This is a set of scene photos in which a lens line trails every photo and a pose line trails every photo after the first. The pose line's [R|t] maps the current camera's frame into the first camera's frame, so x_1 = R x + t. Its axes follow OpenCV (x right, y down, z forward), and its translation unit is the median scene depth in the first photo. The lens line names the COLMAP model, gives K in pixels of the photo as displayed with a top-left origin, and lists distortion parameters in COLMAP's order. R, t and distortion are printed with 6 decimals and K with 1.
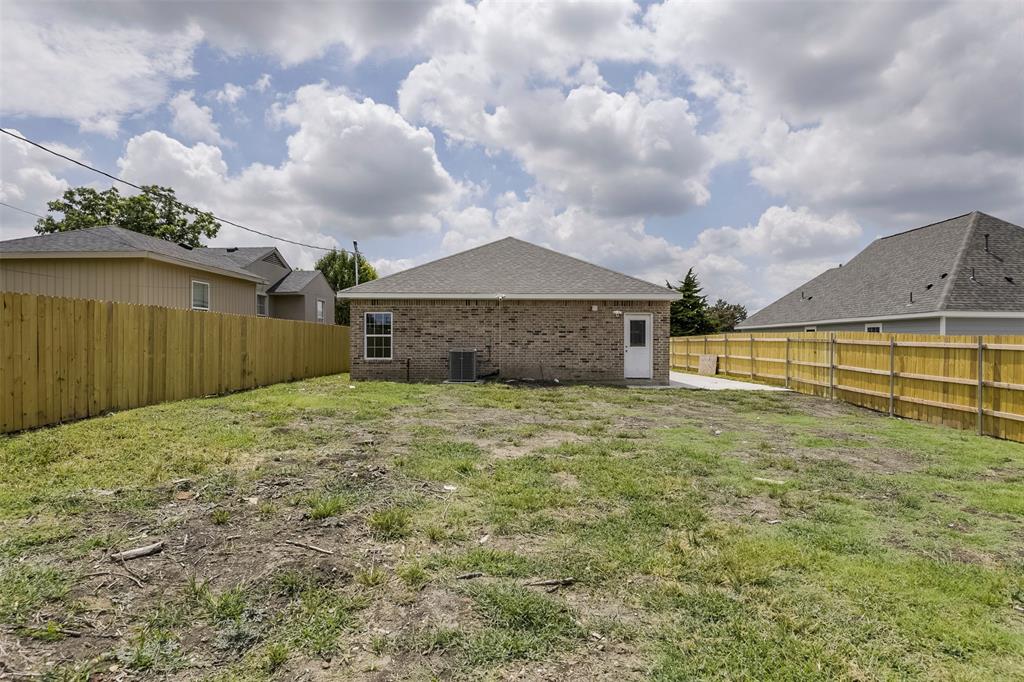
lens RADIAL K [[607.4, 0, 512.0], [0, 607.4, 341.0], [0, 0, 1]] dist [-0.005171, -0.003581]
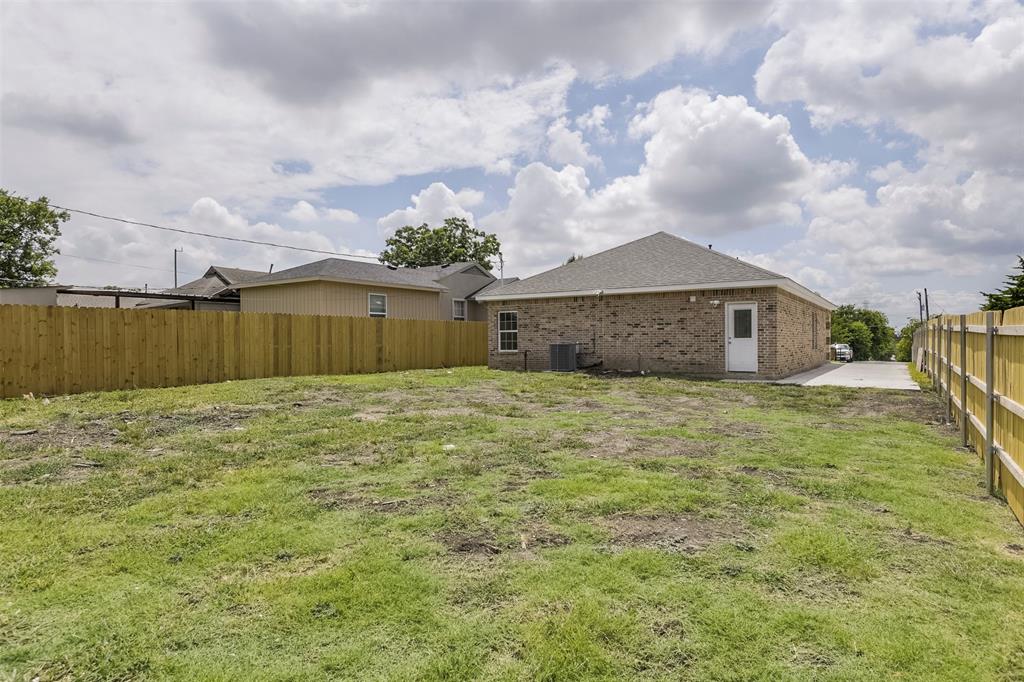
lens RADIAL K [[592.7, 0, 512.0], [0, 592.7, 341.0], [0, 0, 1]] dist [0.016762, -0.000135]
pose [[0.838568, -0.009790, -0.544709, 0.412282], [0.011147, 0.999938, -0.000812, 0.011070], [0.544683, -0.005391, 0.838625, 0.041407]]
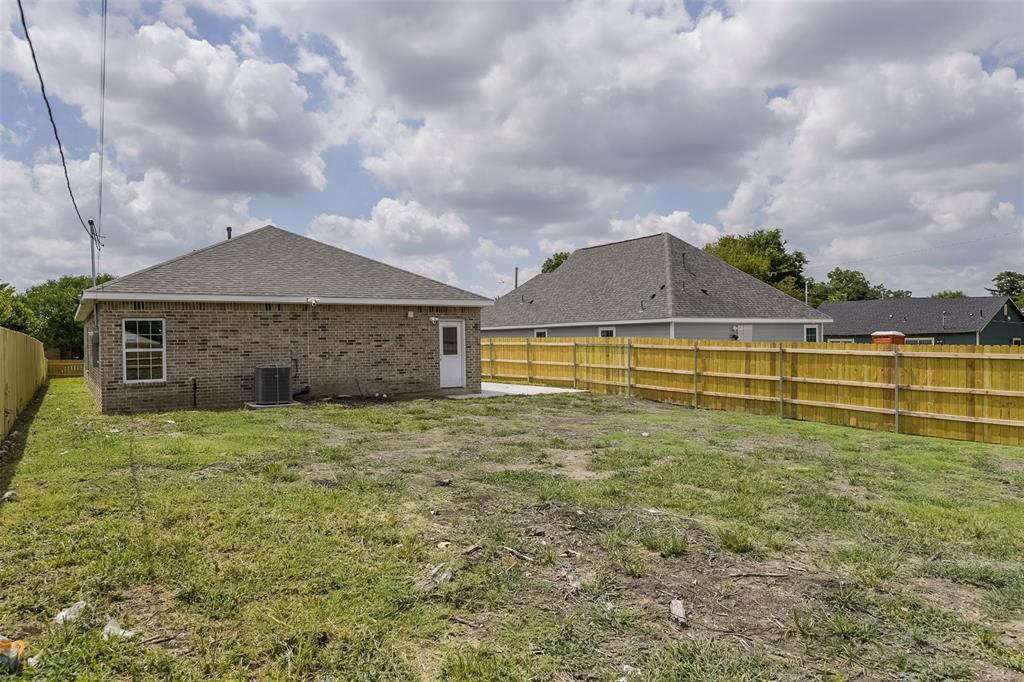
lens RADIAL K [[670.3, 0, 512.0], [0, 670.3, 341.0], [0, 0, 1]] dist [0.001076, -0.000480]
pose [[0.837342, -0.018295, 0.546373, -0.292439], [0.016784, 0.999829, 0.007756, -0.019024], [-0.546421, 0.002675, 0.837506, 0.062486]]
